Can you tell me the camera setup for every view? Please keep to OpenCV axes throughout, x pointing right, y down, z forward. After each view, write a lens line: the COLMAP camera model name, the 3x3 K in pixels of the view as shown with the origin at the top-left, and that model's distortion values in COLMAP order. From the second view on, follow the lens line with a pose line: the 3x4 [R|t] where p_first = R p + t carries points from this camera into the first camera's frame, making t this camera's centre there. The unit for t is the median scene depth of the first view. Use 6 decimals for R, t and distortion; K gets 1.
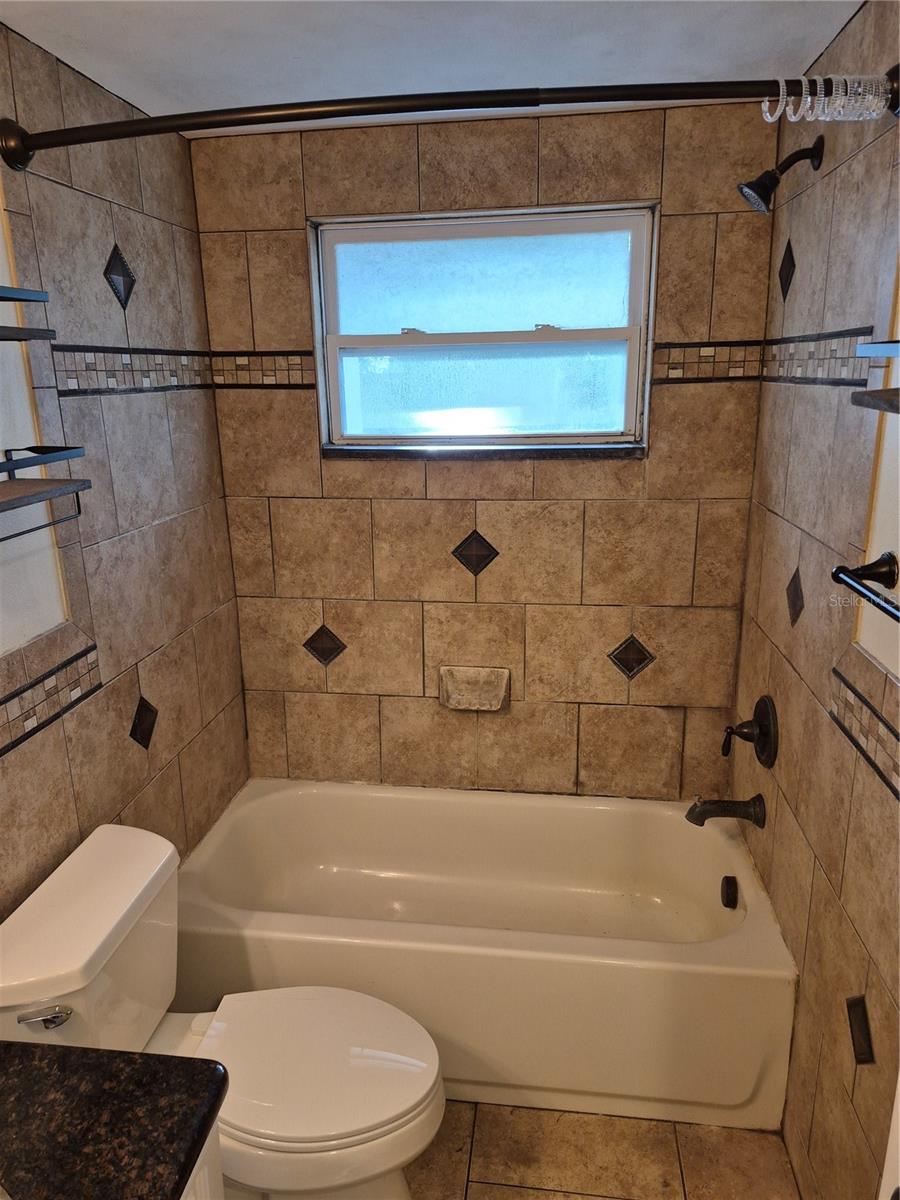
lens RADIAL K [[829.4, 0, 420.2], [0, 829.4, 622.2], [0, 0, 1]] dist [0.070889, -0.065774]
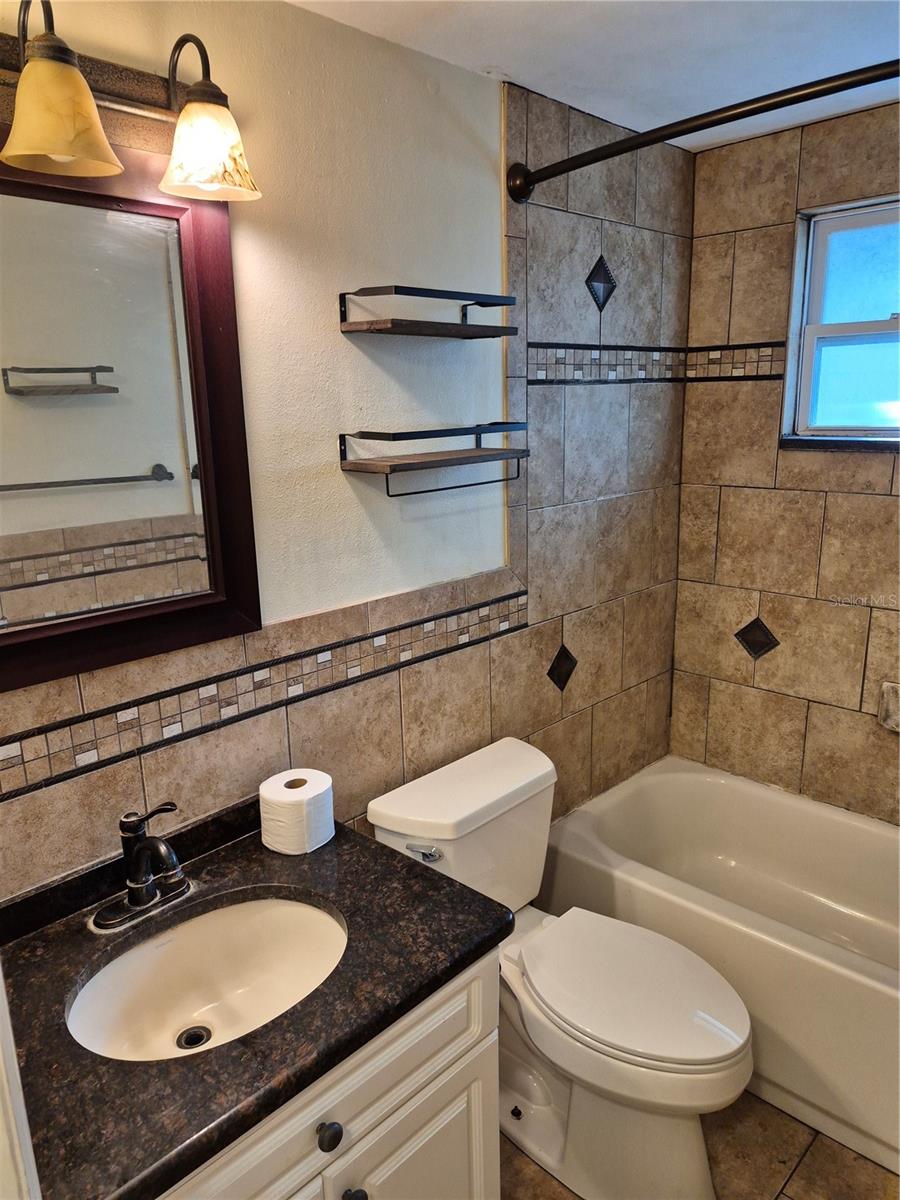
lens RADIAL K [[829.4, 0, 441.3], [0, 829.4, 636.9], [0, 0, 1]] dist [0.070889, -0.065774]
pose [[0.801789, 0.158051, -0.576328, 0.193027], [-0.164587, 0.985498, 0.041287, 0.056435], [0.574496, 0.061752, 0.816175, -0.047371]]
